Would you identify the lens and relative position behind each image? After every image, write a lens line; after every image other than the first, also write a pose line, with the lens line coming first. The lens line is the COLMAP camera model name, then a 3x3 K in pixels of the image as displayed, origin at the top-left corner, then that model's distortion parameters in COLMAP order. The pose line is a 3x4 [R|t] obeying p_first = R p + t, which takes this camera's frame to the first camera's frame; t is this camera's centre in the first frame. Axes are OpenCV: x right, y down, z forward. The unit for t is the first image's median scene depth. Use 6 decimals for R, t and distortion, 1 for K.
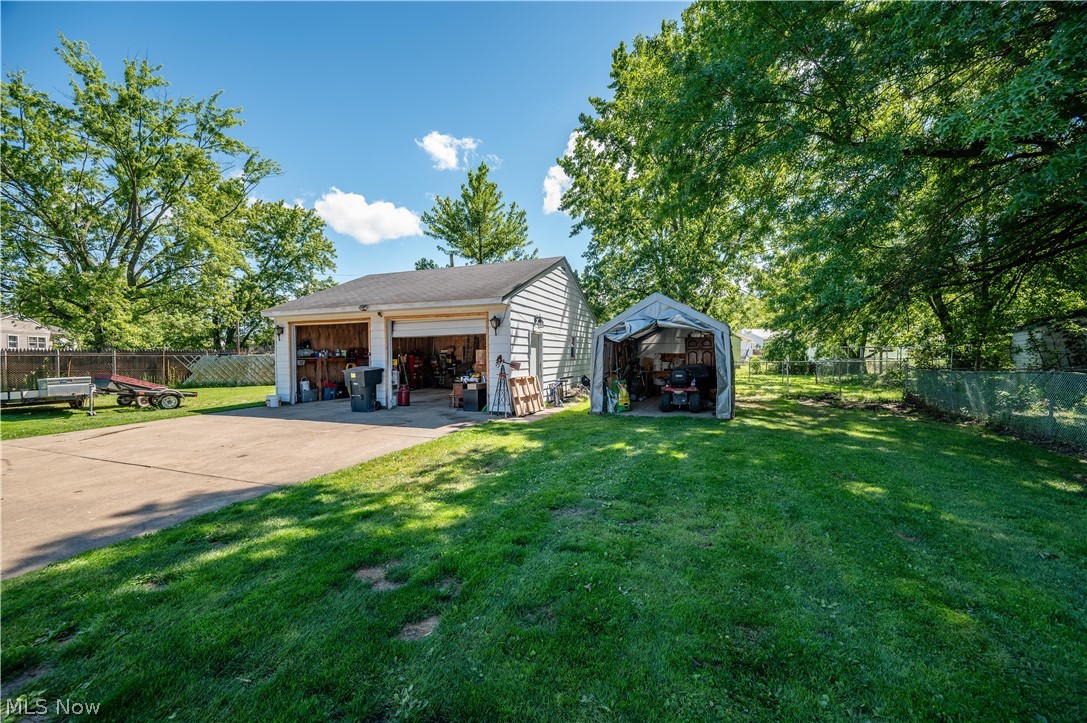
lens RADIAL K [[437.3, 0, 547.1], [0, 437.3, 363.2], [0, 0, 1]] dist [0.001794, -0.001514]
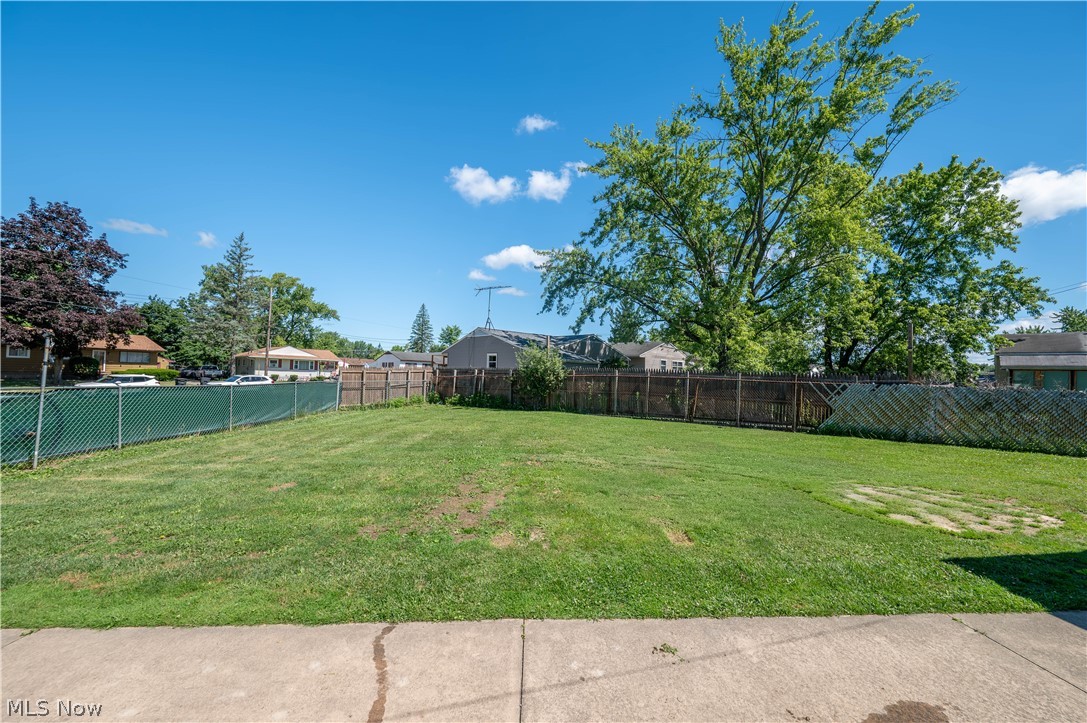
lens RADIAL K [[437.3, 0, 553.8], [0, 437.3, 375.7], [0, 0, 1]] dist [0.001794, -0.001514]
pose [[0.410778, 0.020278, -0.911510, -0.368328], [-0.049175, 0.998790, 0.000059, -0.007867], [0.910408, 0.044800, 0.411278, 0.337297]]
